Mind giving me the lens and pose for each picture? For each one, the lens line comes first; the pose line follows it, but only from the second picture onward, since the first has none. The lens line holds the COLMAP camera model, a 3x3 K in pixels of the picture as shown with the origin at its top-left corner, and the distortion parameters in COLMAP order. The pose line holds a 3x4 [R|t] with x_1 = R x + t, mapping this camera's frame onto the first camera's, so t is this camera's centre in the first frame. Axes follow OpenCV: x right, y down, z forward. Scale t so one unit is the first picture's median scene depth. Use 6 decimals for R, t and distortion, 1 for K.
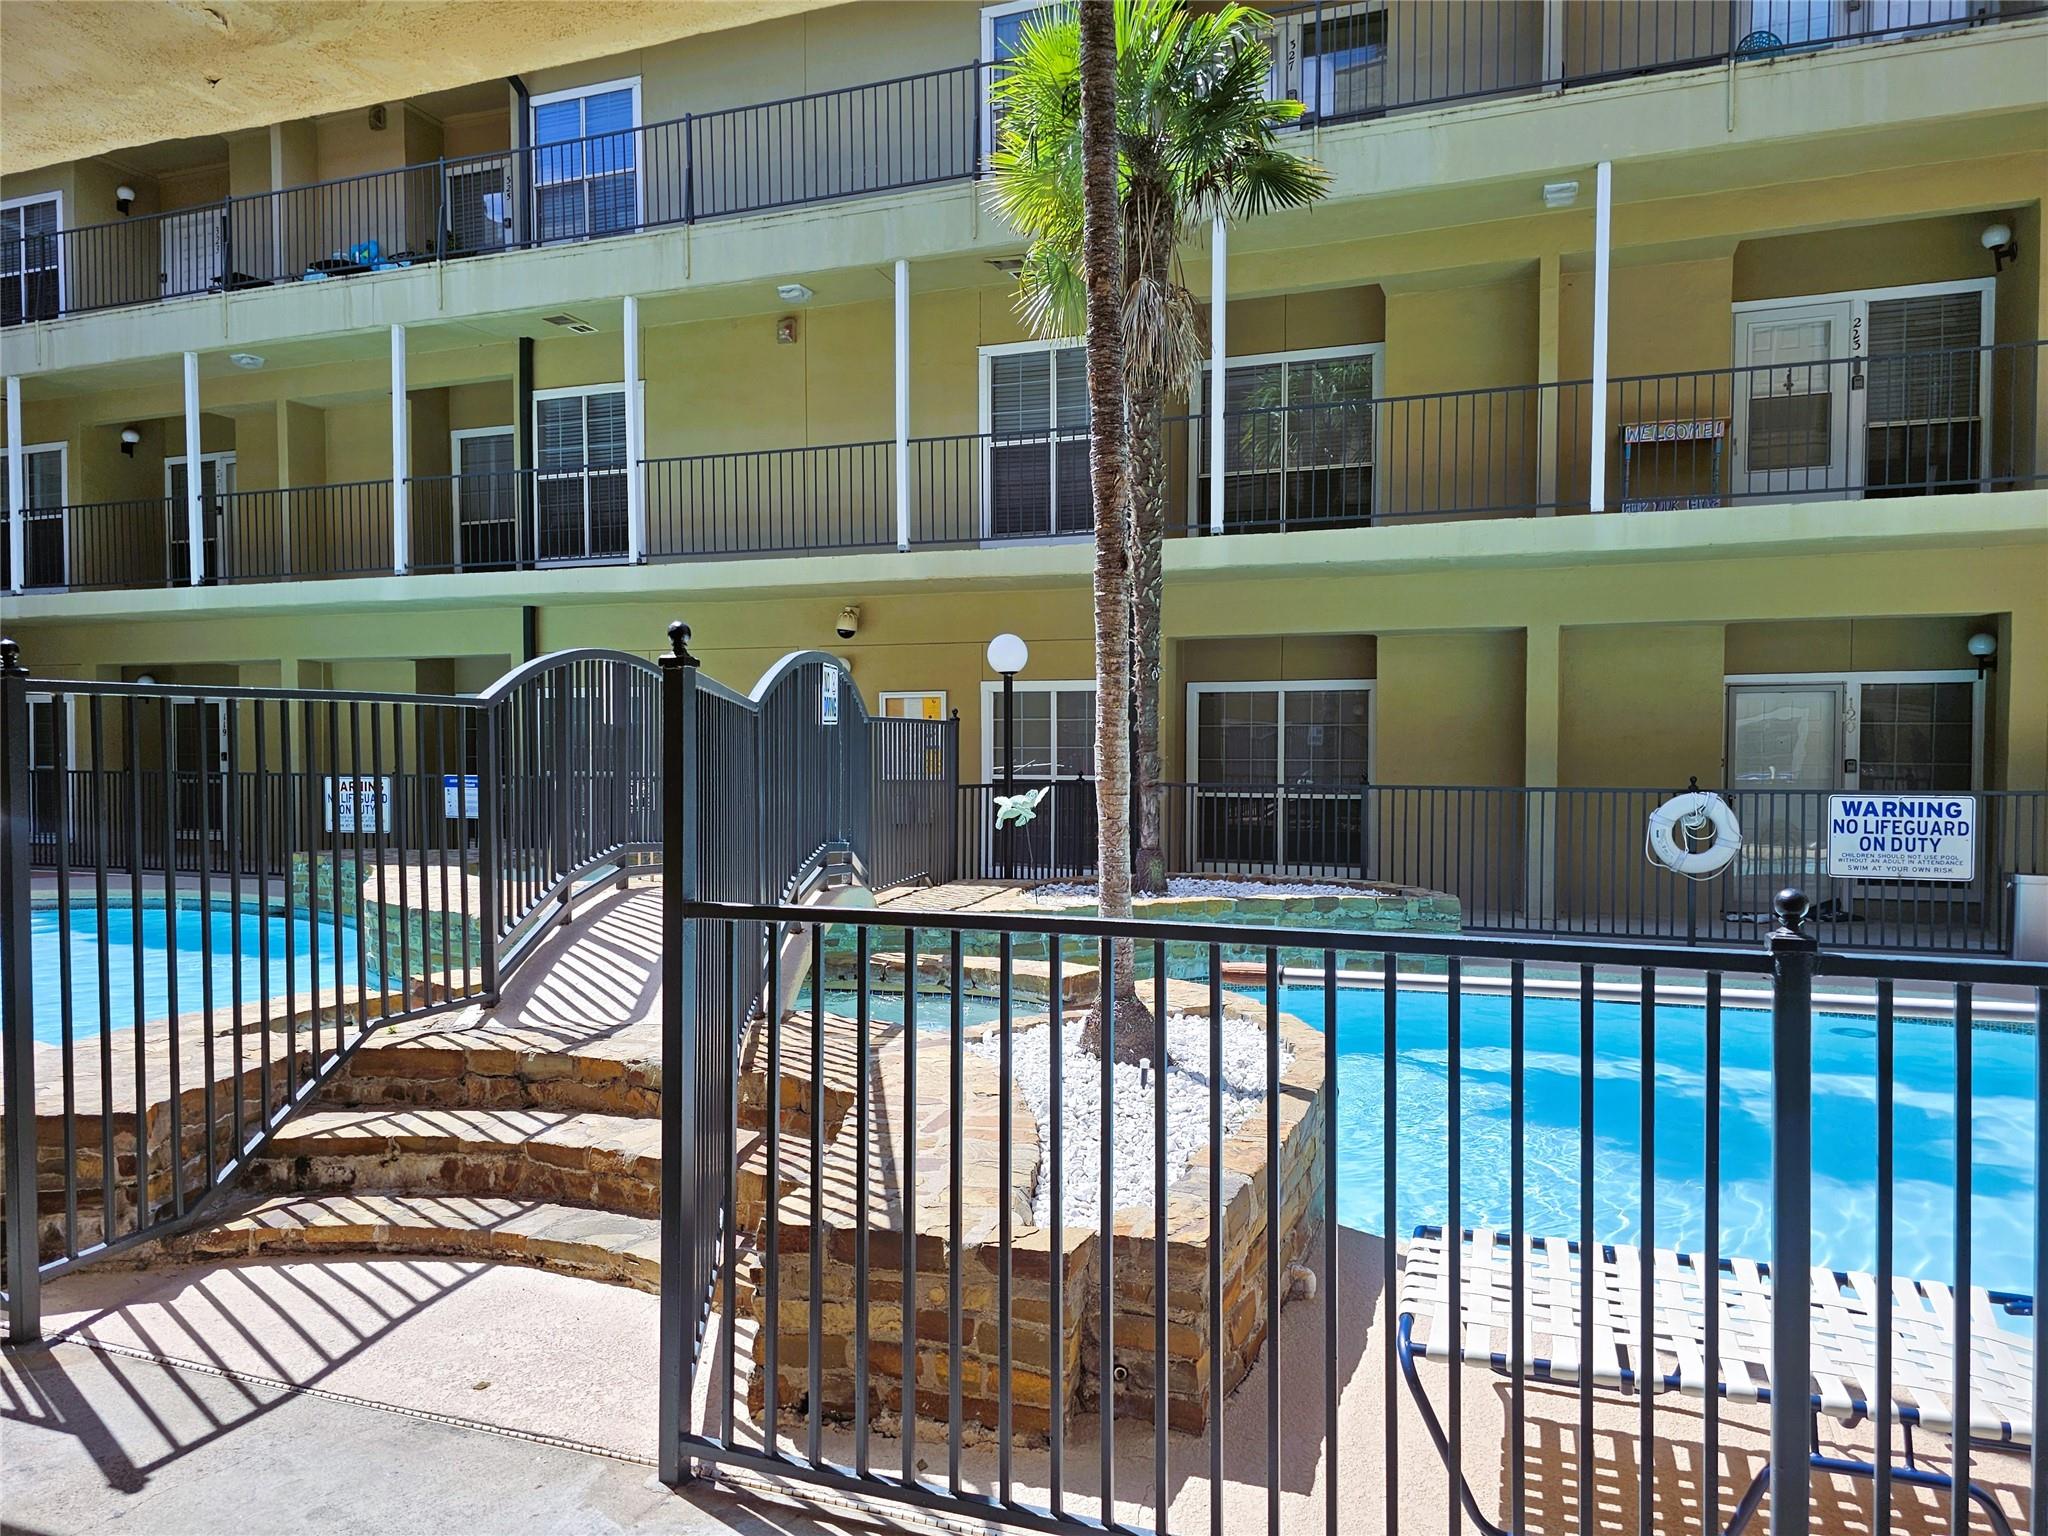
lens RADIAL K [[1381.3, 0, 1024.5], [0, 1381.3, 776.0], [0, 0, 1]] dist [0.003389, -0.001203]
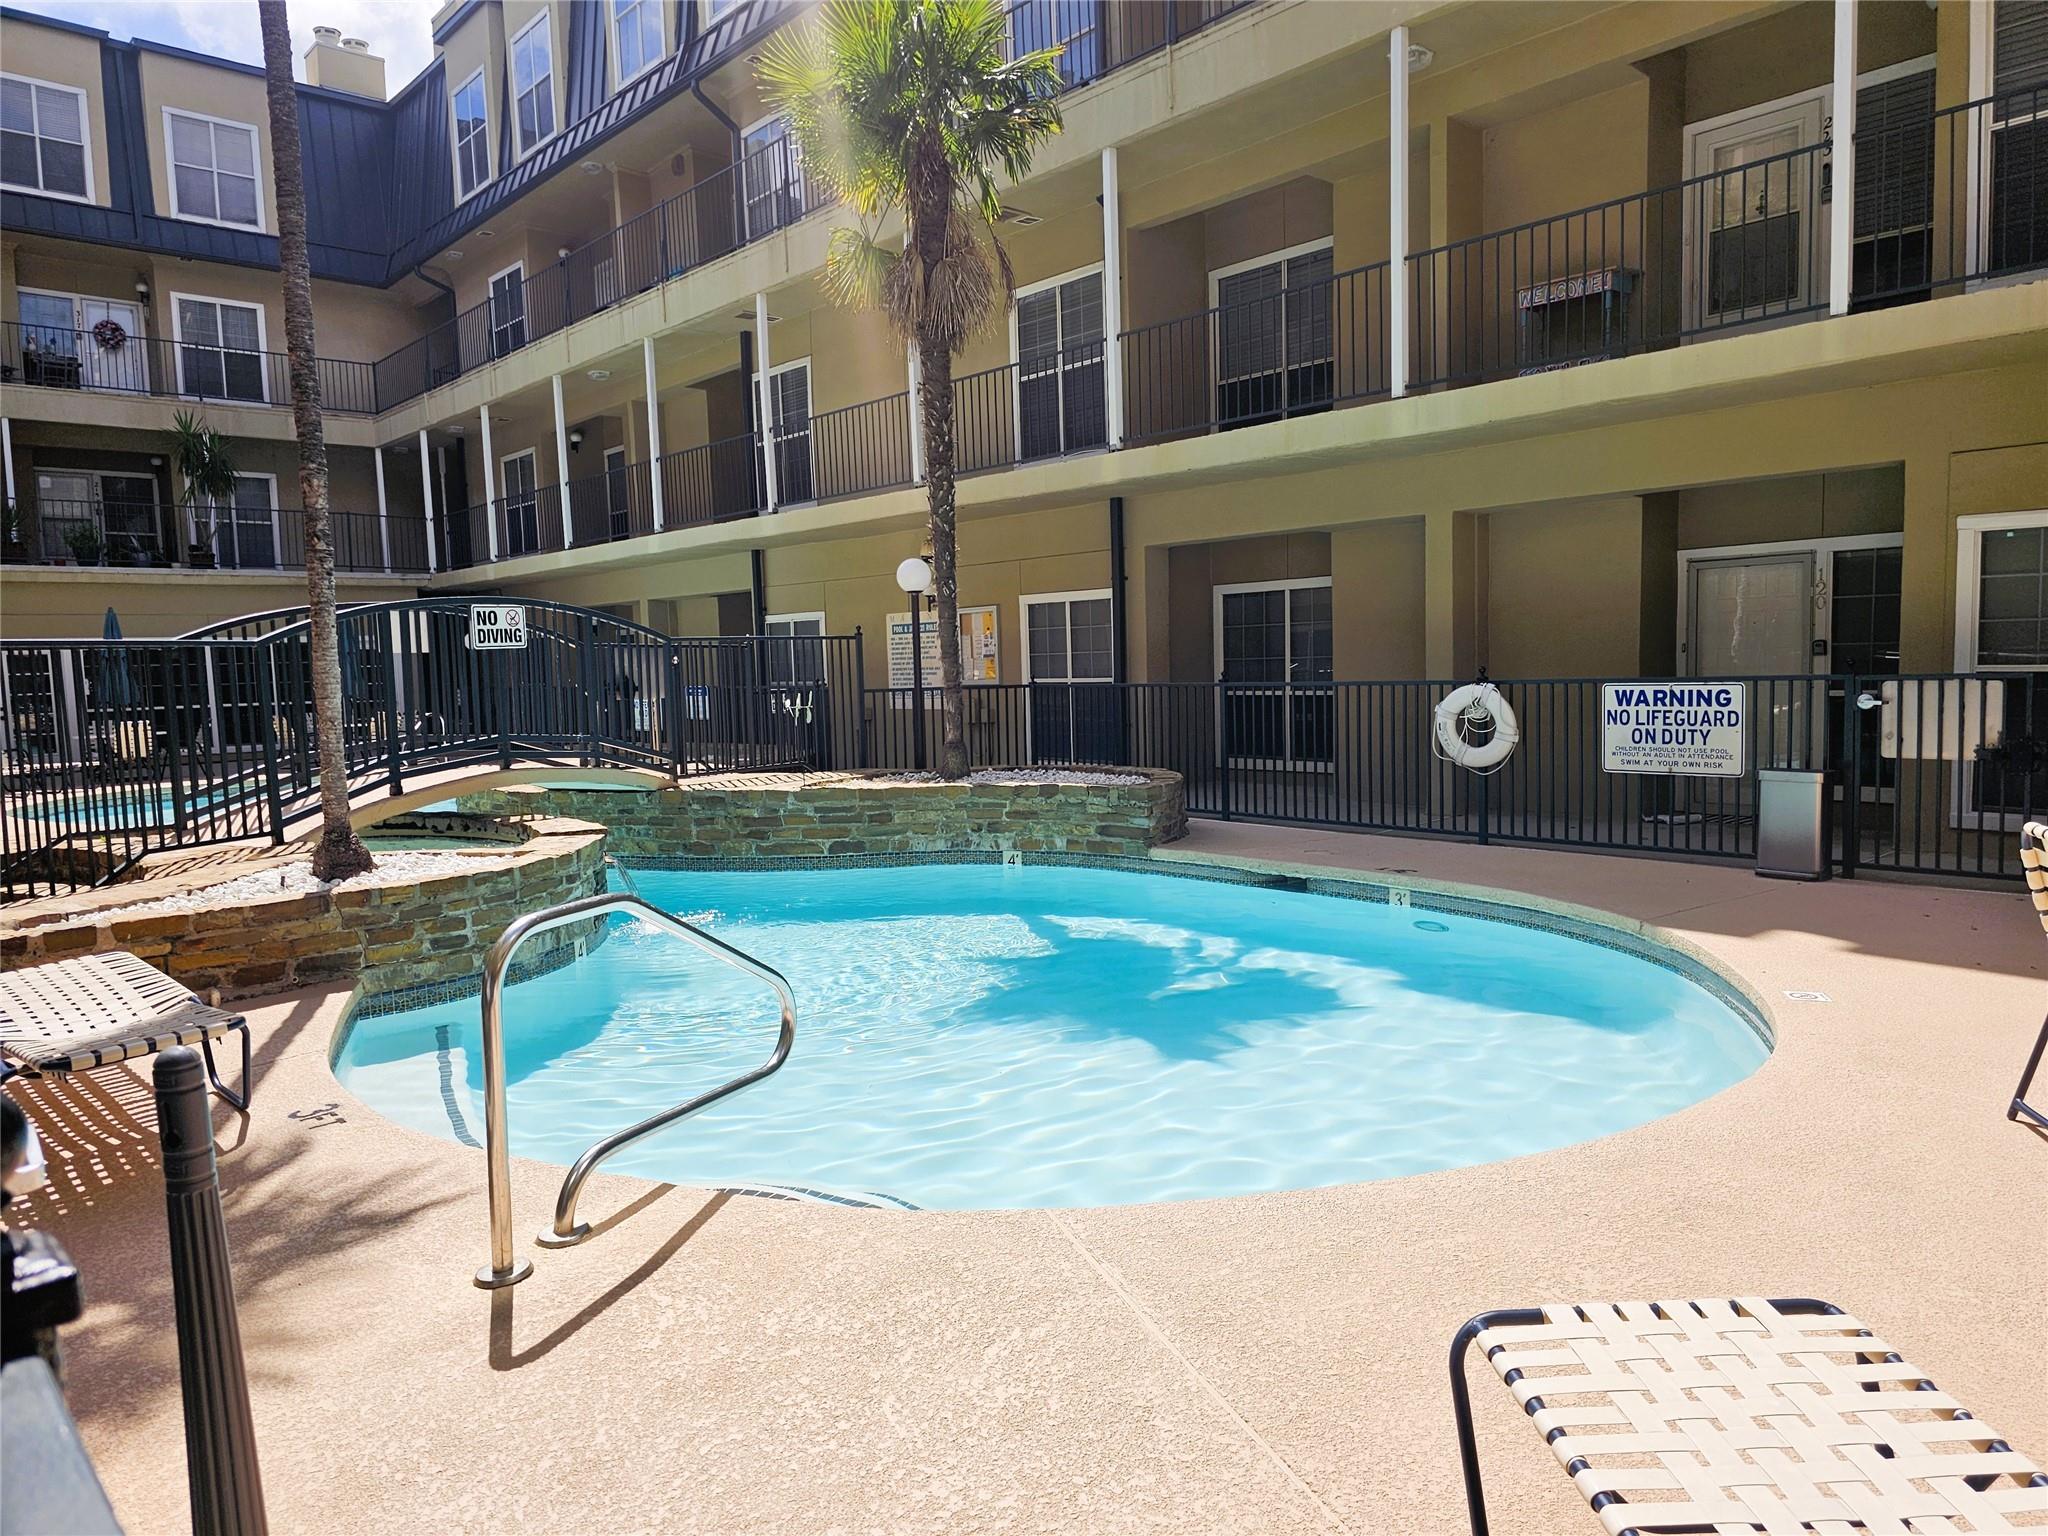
lens RADIAL K [[1381.3, 0, 1025.4], [0, 1381.3, 768.2], [0, 0, 1]] dist [0.003389, -0.001203]
pose [[0.885254, 0.009251, -0.465016, 0.654222], [0.020681, 0.998030, 0.059224, 0.007380], [0.464648, -0.062045, 0.883319, 0.001342]]
